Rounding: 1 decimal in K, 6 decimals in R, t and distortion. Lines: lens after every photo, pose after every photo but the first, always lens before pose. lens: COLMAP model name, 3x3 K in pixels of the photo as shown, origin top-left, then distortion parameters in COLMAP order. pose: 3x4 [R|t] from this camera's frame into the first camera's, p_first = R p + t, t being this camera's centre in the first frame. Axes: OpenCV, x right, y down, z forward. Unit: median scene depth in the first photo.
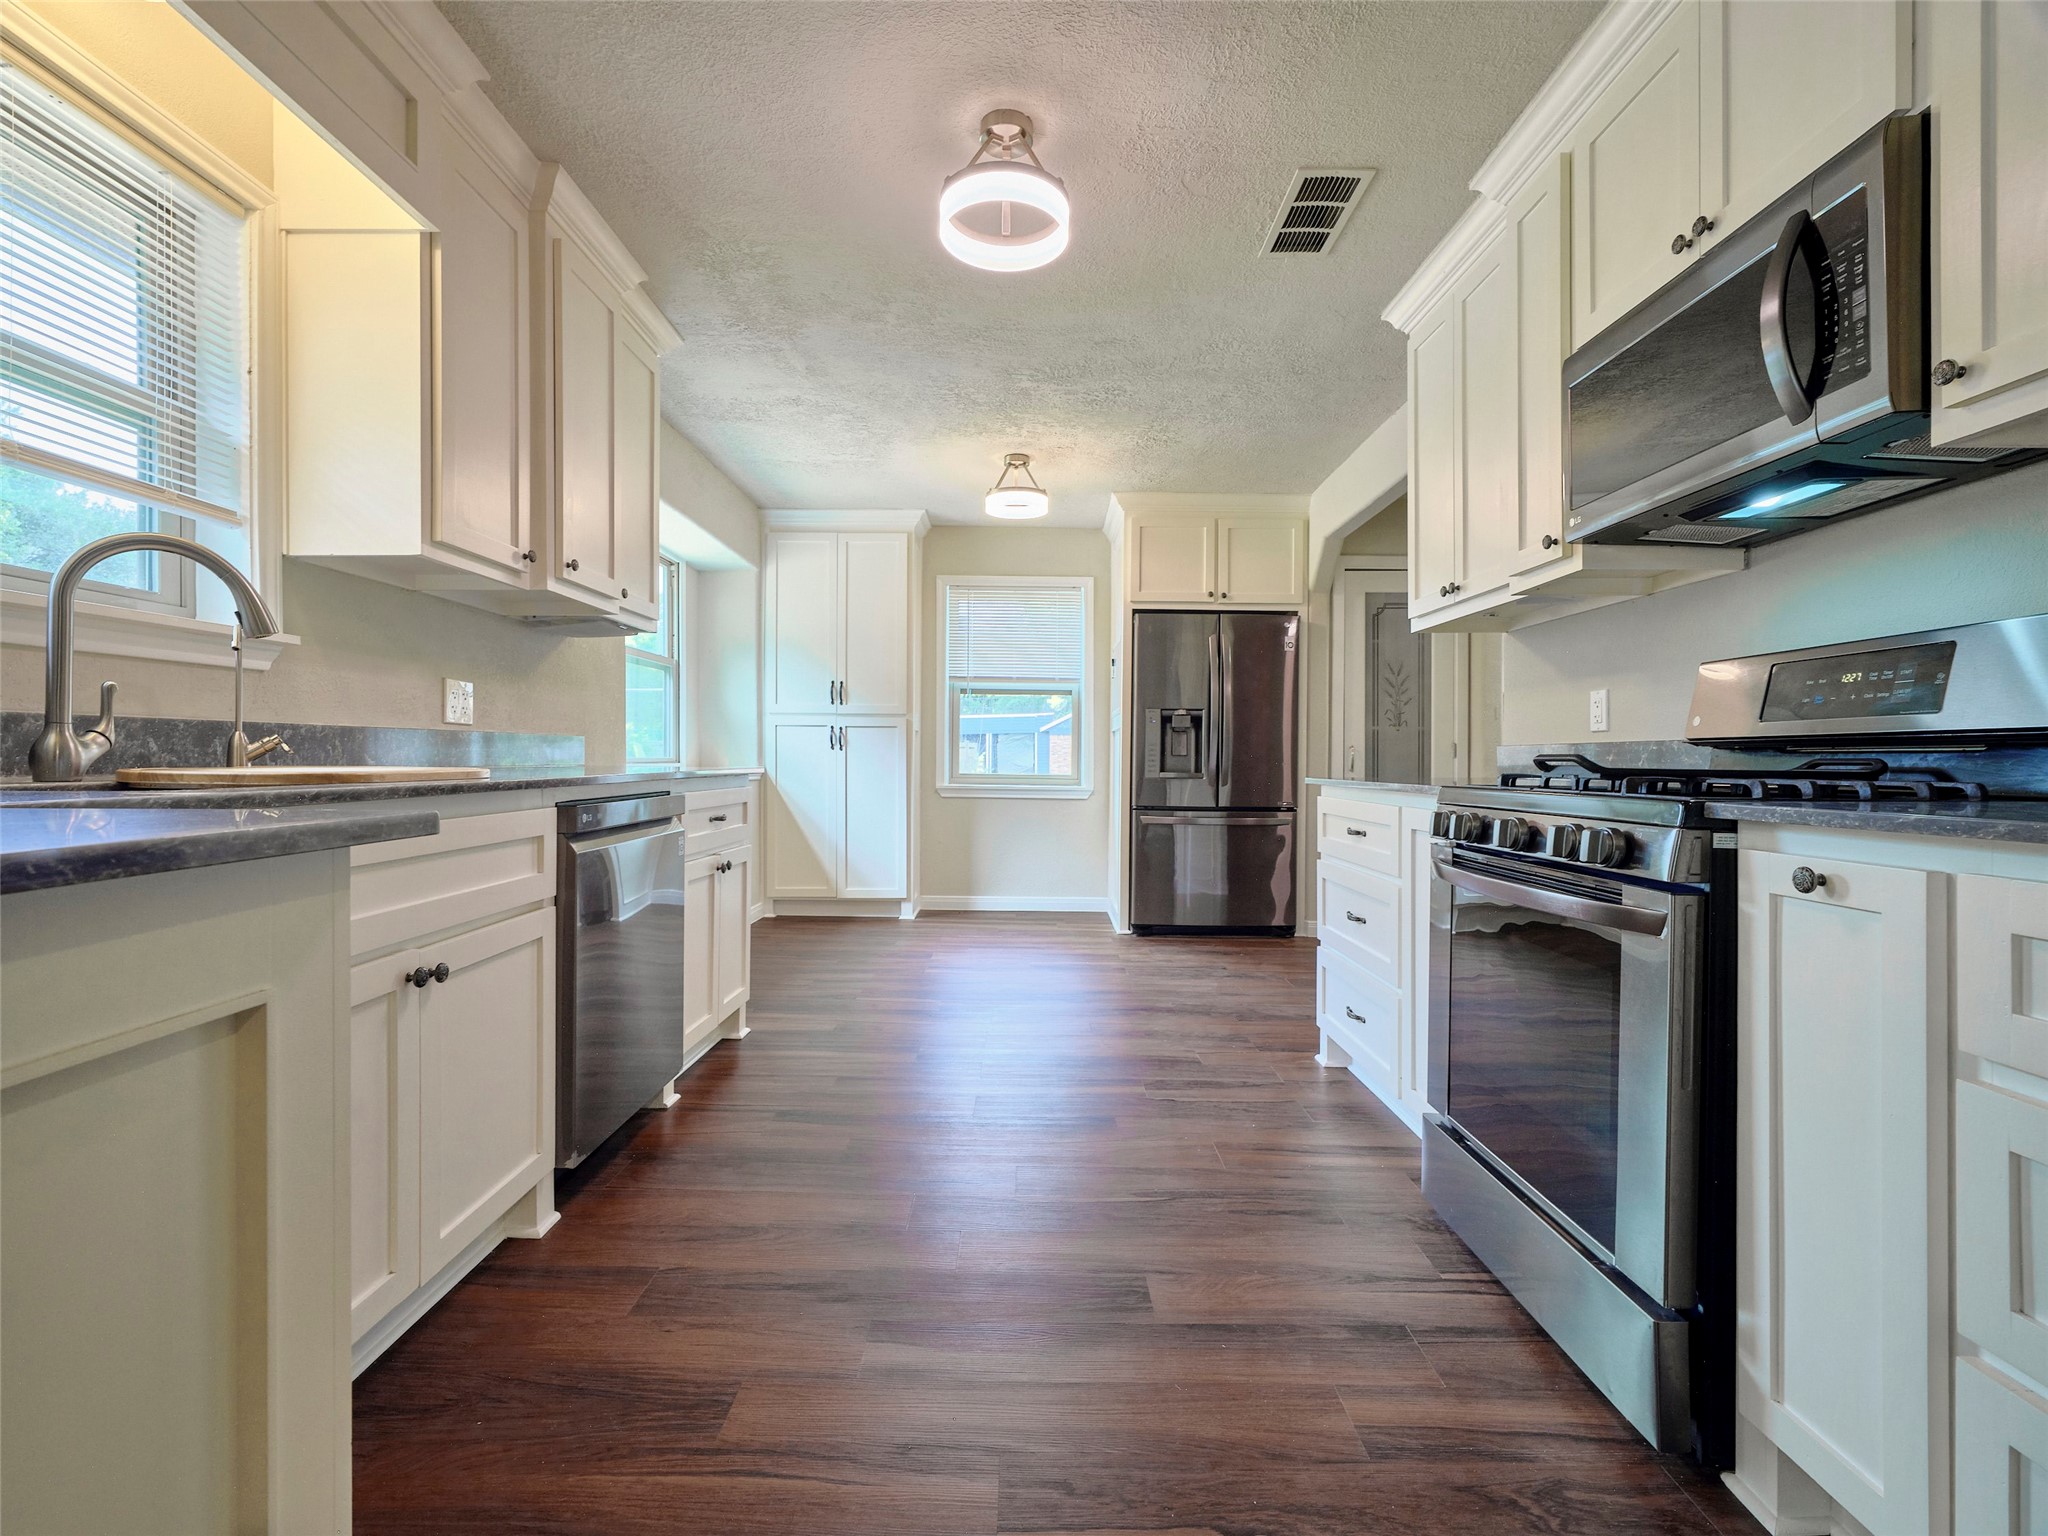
lens RADIAL K [[929.9, 0, 994.8], [0, 929.9, 763.0], [0, 0, 1]] dist [-0.002167, 0.001865]
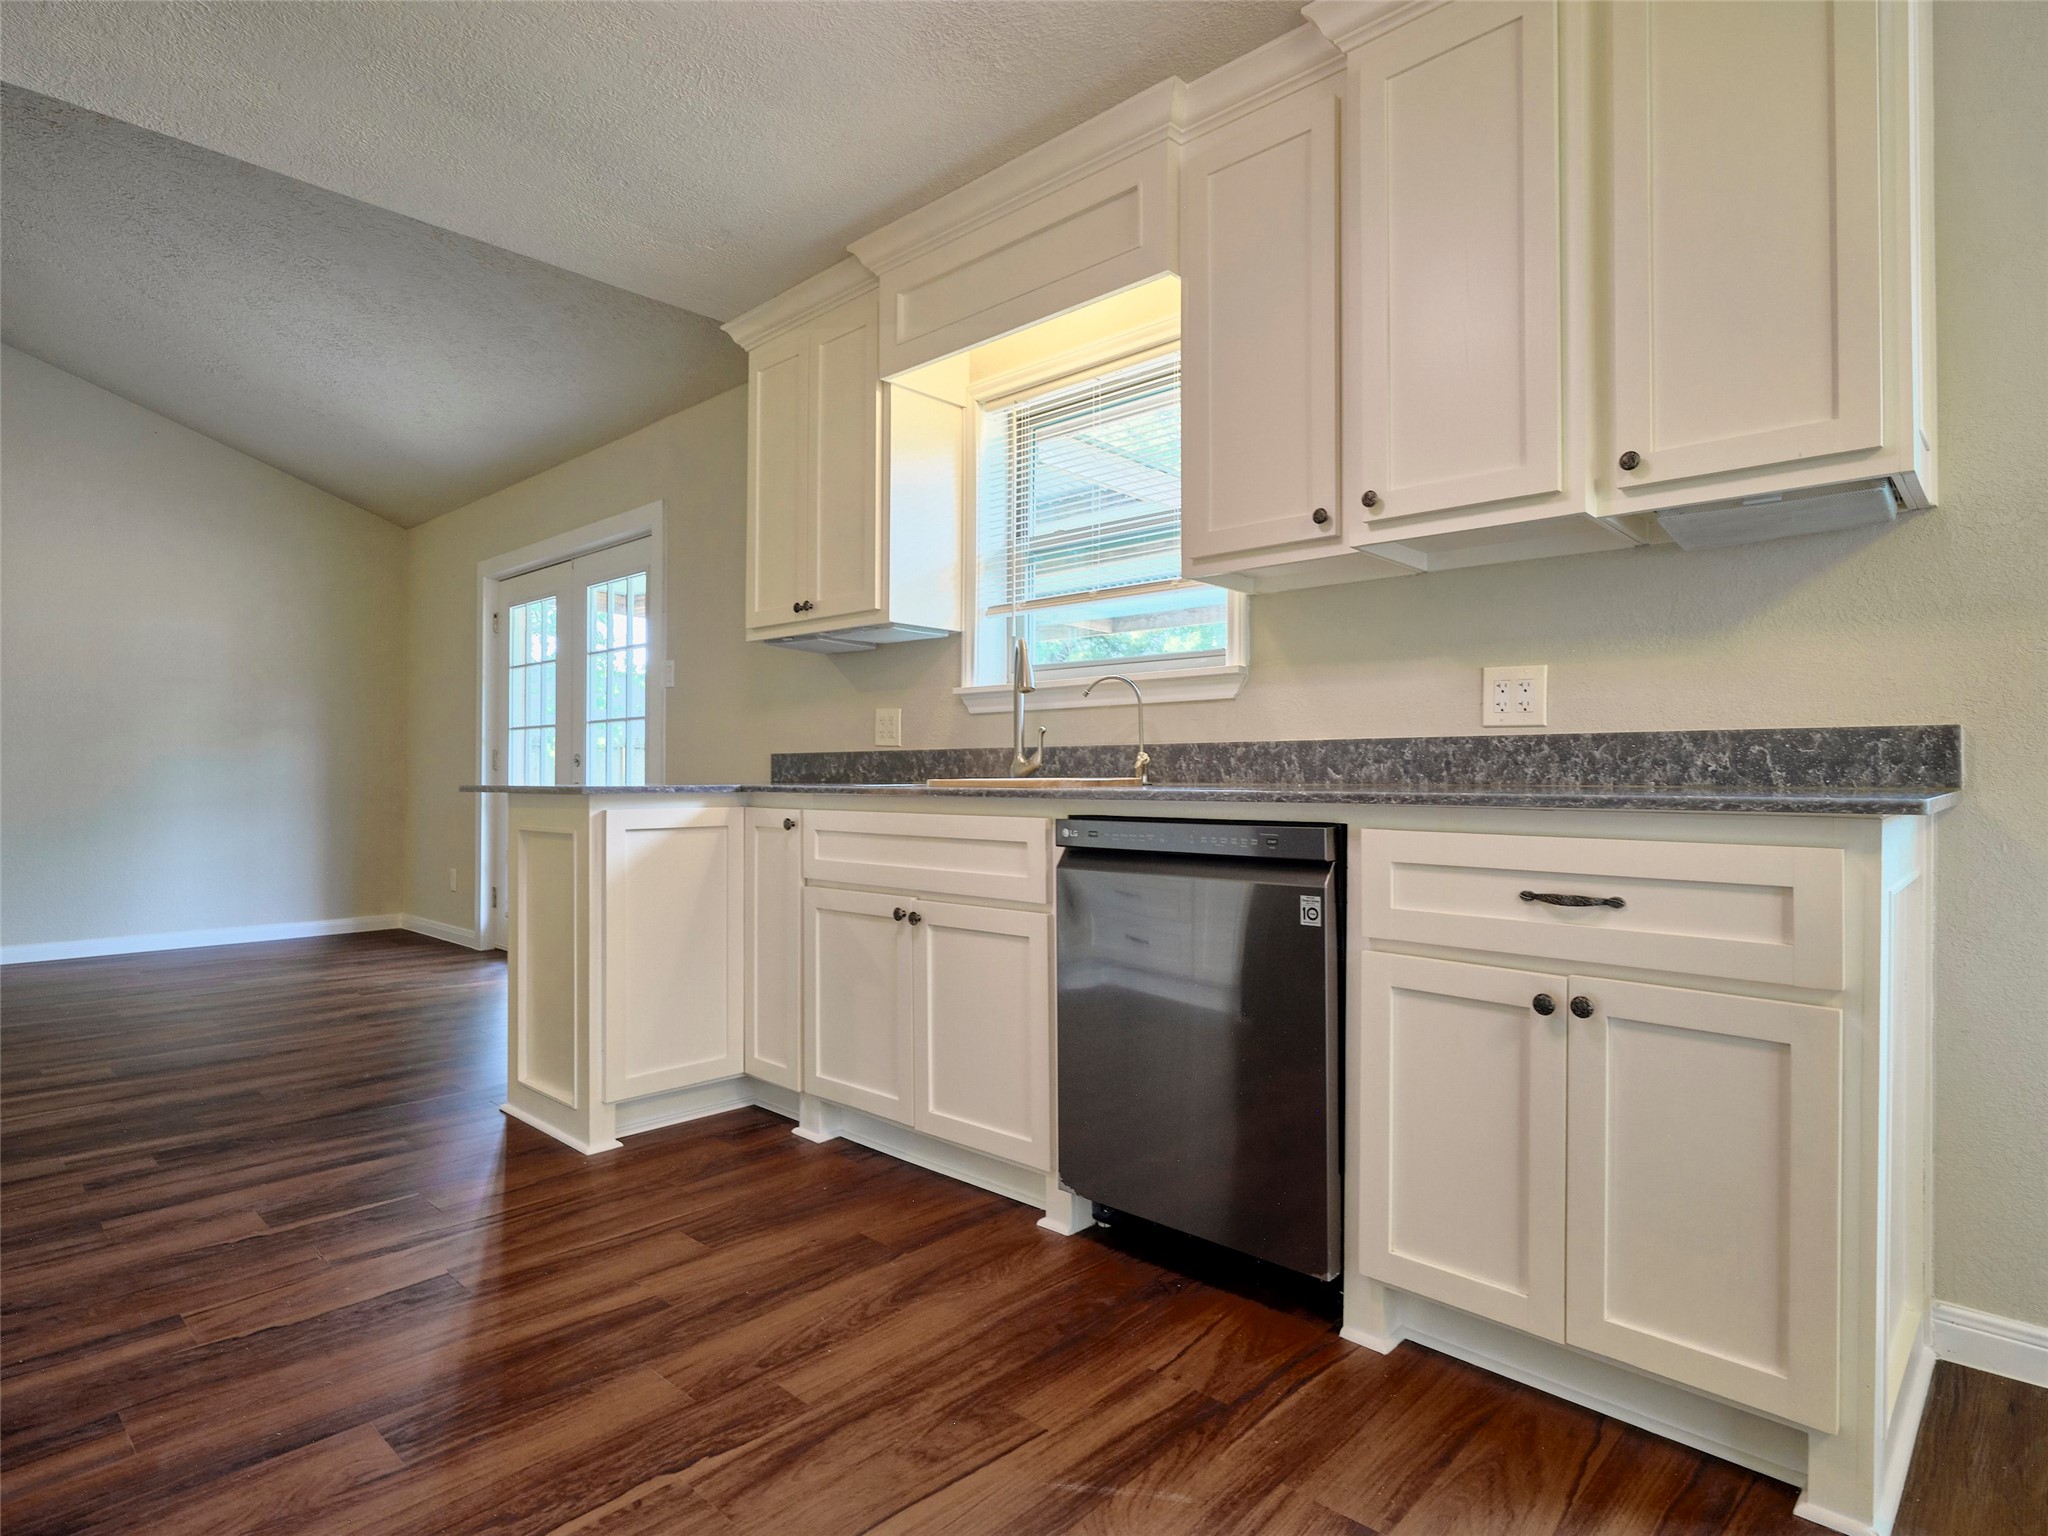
lens RADIAL K [[1096.1, 0, 1015.9], [0, 1096.1, 760.8], [0, 0, 1]] dist [-0.001432, -0.001287]
pose [[-0.653454, -0.015204, -0.756813, 0.160607], [-0.009600, 0.999884, -0.011798, -0.000043], [0.756905, -0.000444, -0.653525, 0.607906]]
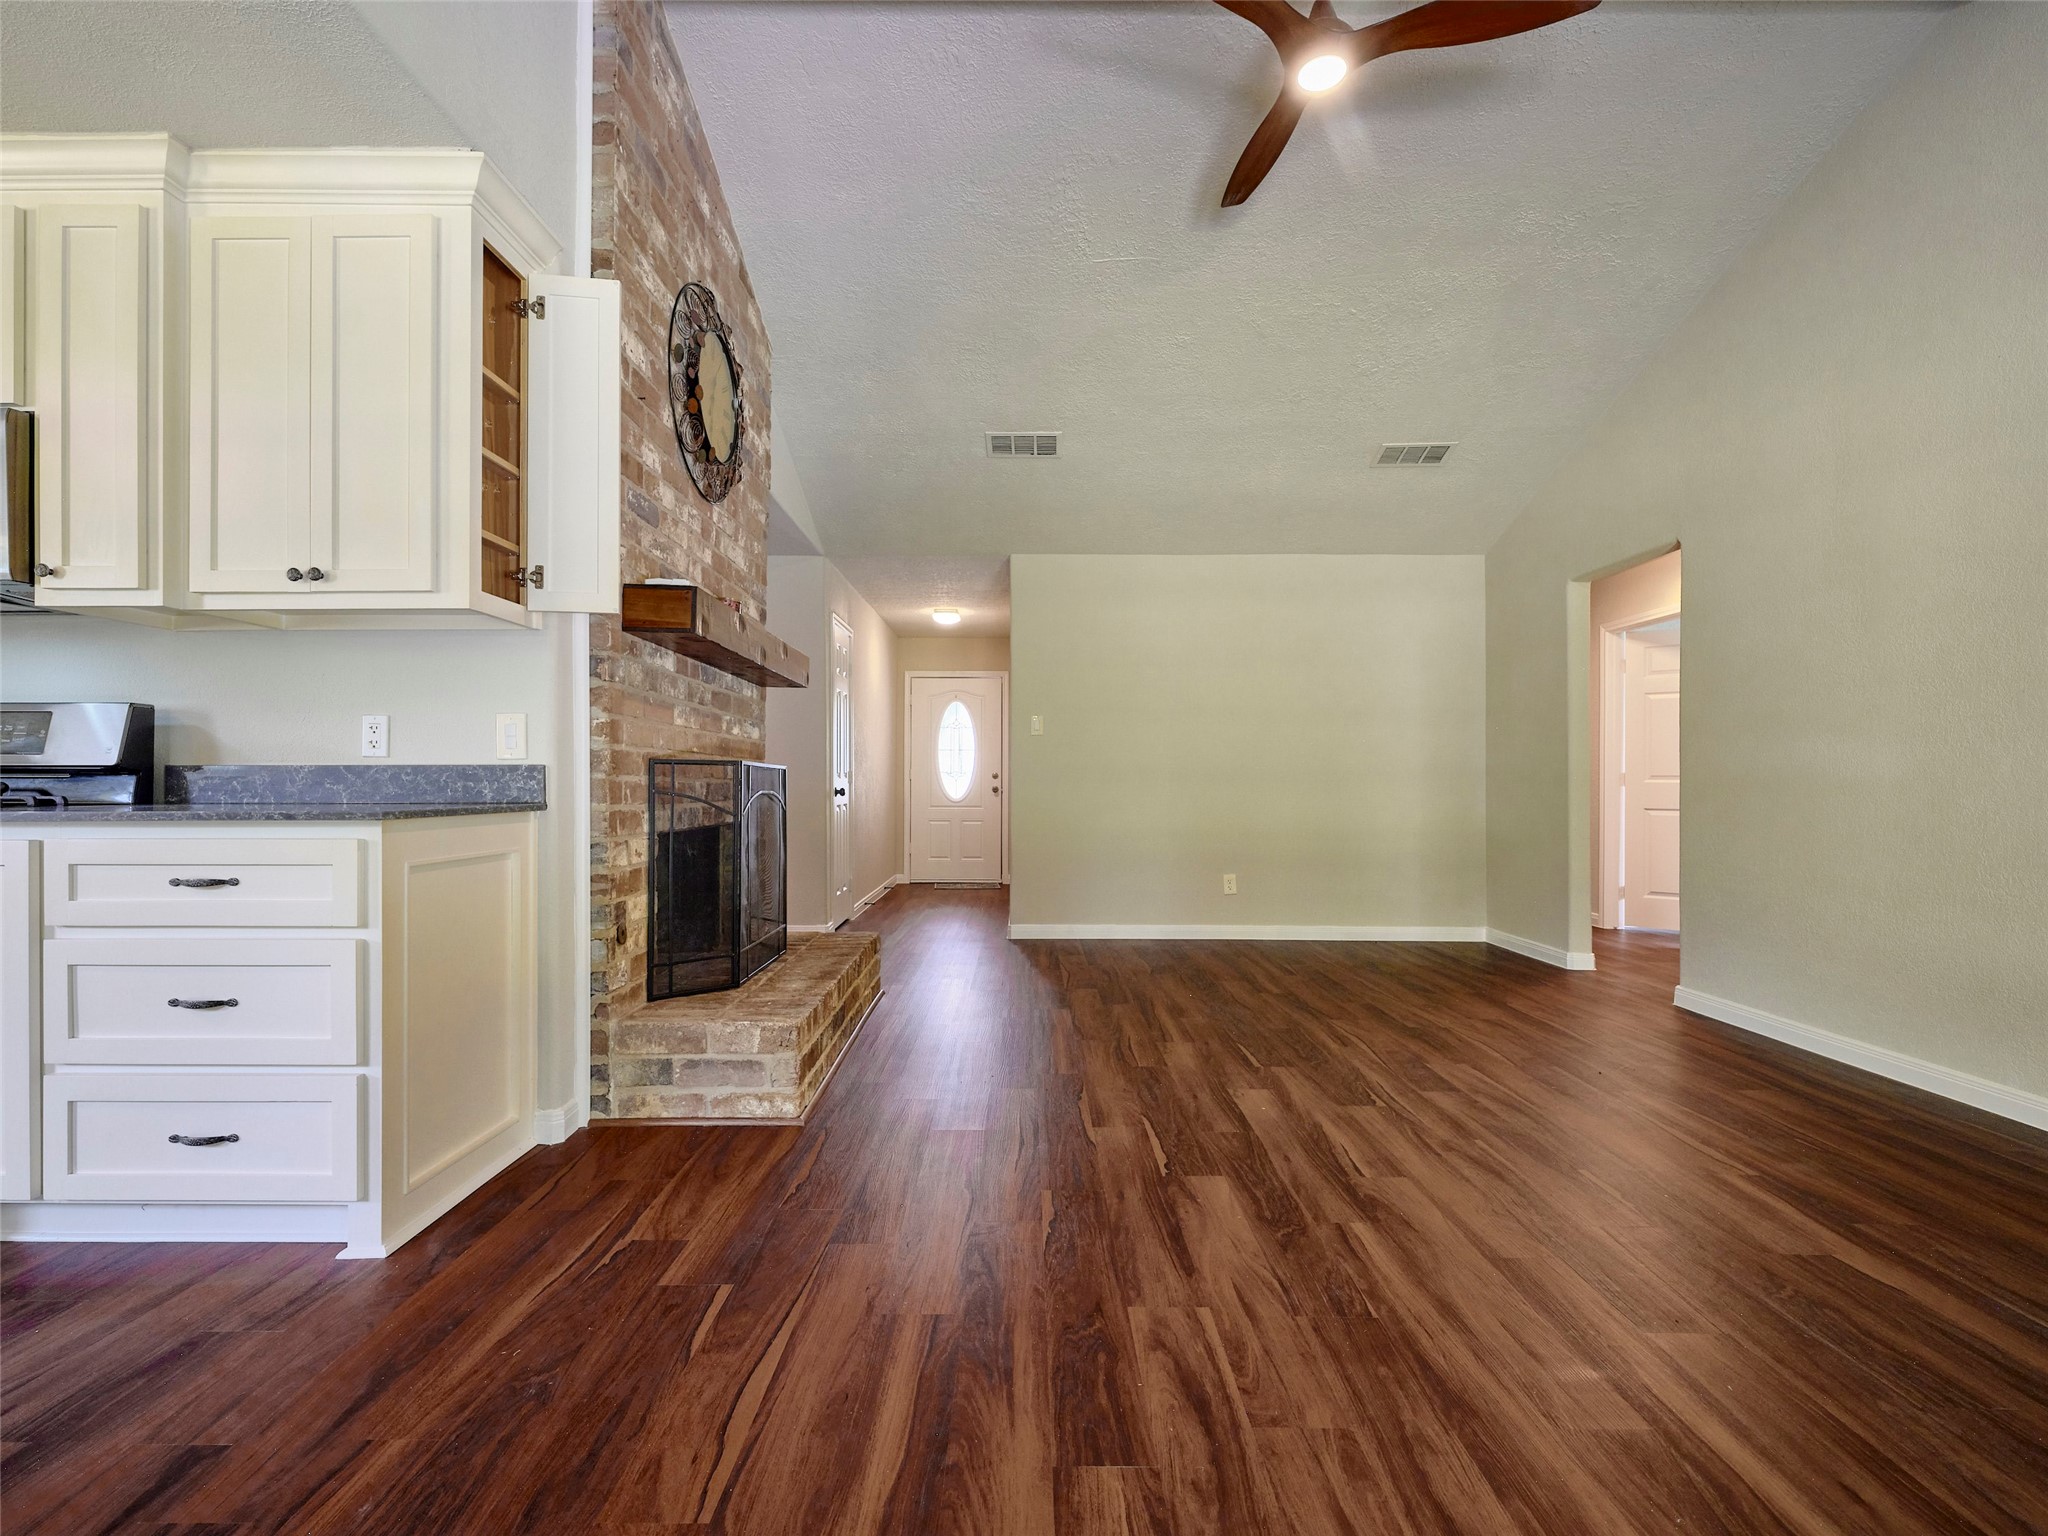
lens RADIAL K [[929.9, 0, 1028.0], [0, 929.9, 780.8], [0, 0, 1]] dist [-0.002167, 0.001865]
pose [[-0.021455, 0.000583, 0.999770, -0.187112], [0.000804, 1.000000, -0.000566, -0.001326], [-0.999769, 0.000791, -0.021456, -0.198259]]
